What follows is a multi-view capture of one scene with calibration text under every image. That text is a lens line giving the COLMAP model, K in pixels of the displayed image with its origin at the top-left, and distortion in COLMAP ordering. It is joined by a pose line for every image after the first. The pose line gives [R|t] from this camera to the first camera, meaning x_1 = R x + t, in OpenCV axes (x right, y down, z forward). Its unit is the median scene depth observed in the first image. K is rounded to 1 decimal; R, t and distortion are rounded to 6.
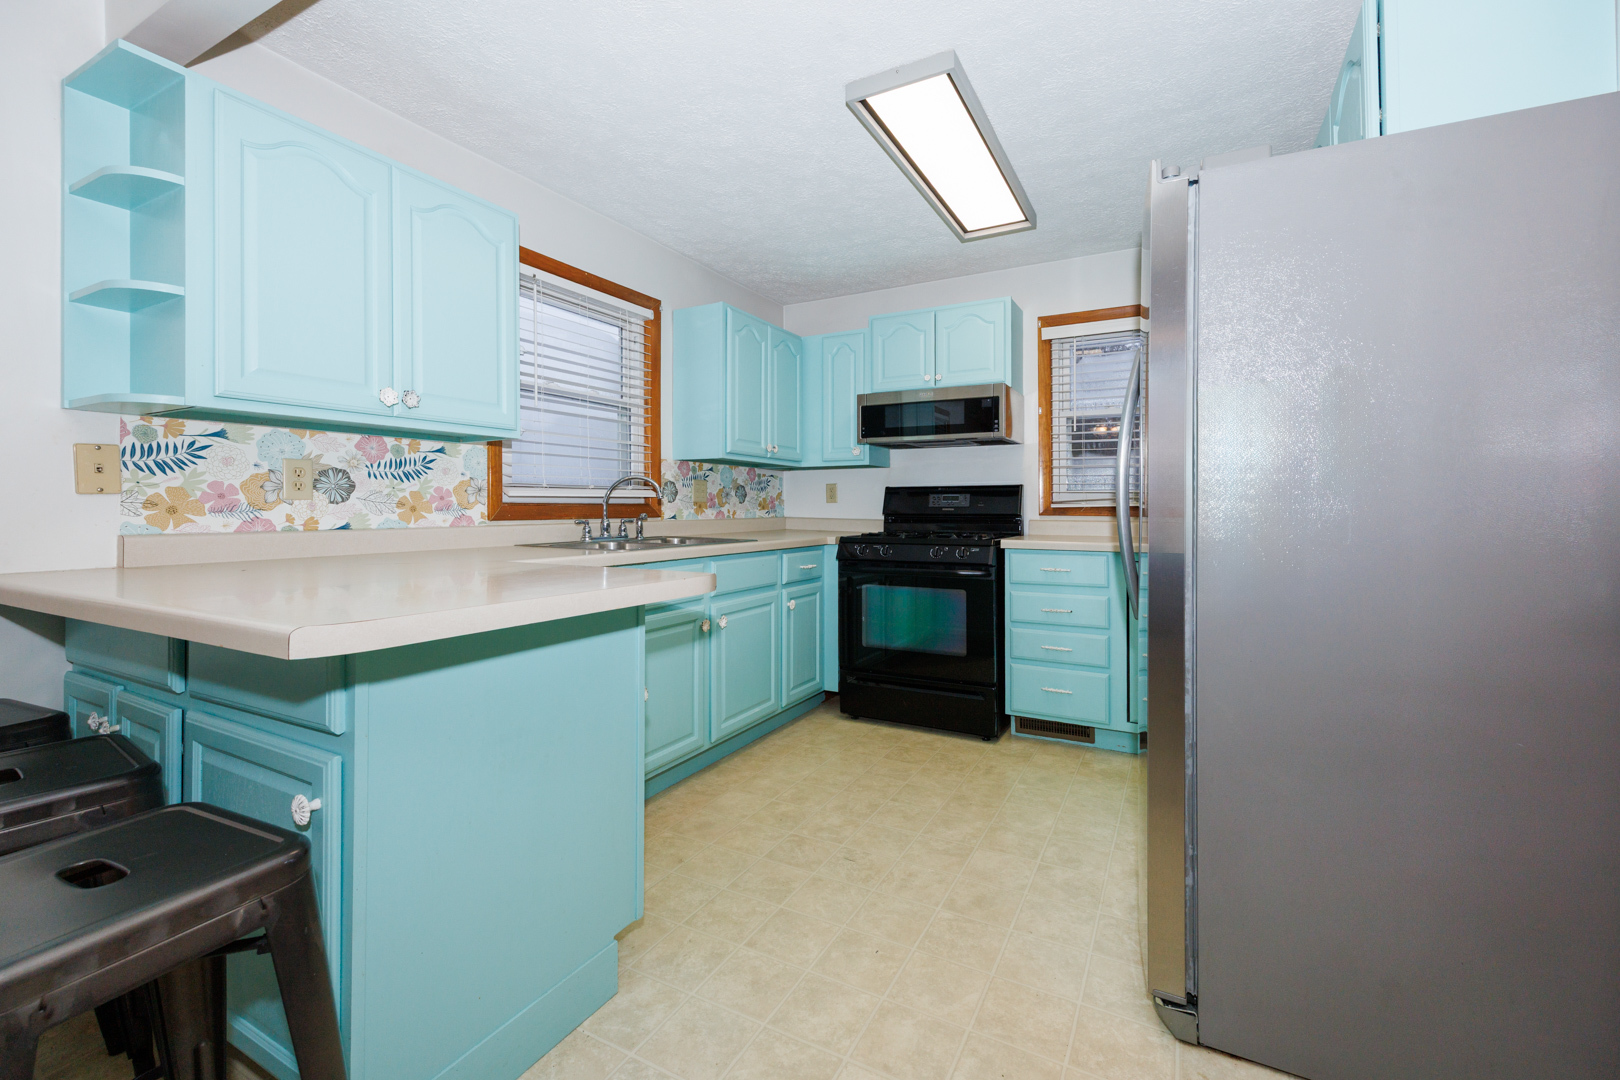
lens RADIAL K [[698.4, 0, 789.6], [0, 698.4, 508.0], [0, 0, 1]] dist [0.004635, 0.000663]
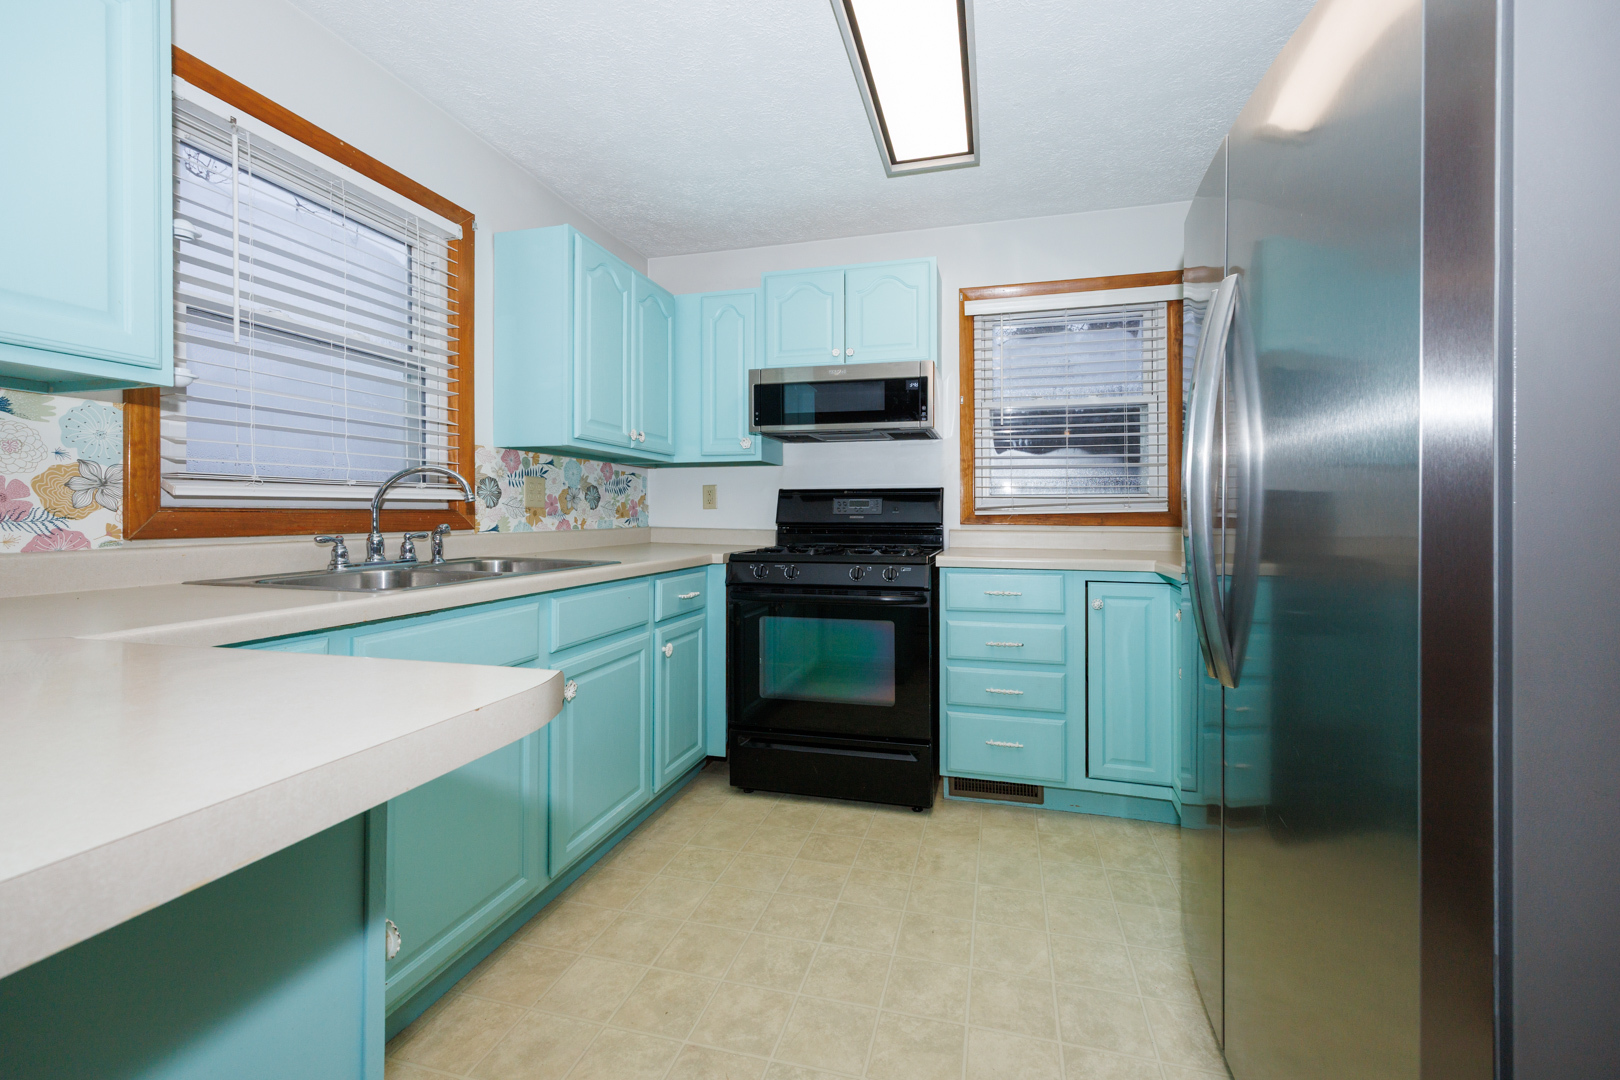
lens RADIAL K [[698.4, 0, 790.2], [0, 698.4, 512.7], [0, 0, 1]] dist [0.004635, 0.000663]
pose [[0.976498, 0.001110, 0.215522, -0.029287], [-0.000763, 0.999998, -0.001694, -0.002170], [-0.215523, 0.001490, 0.976498, 0.264238]]
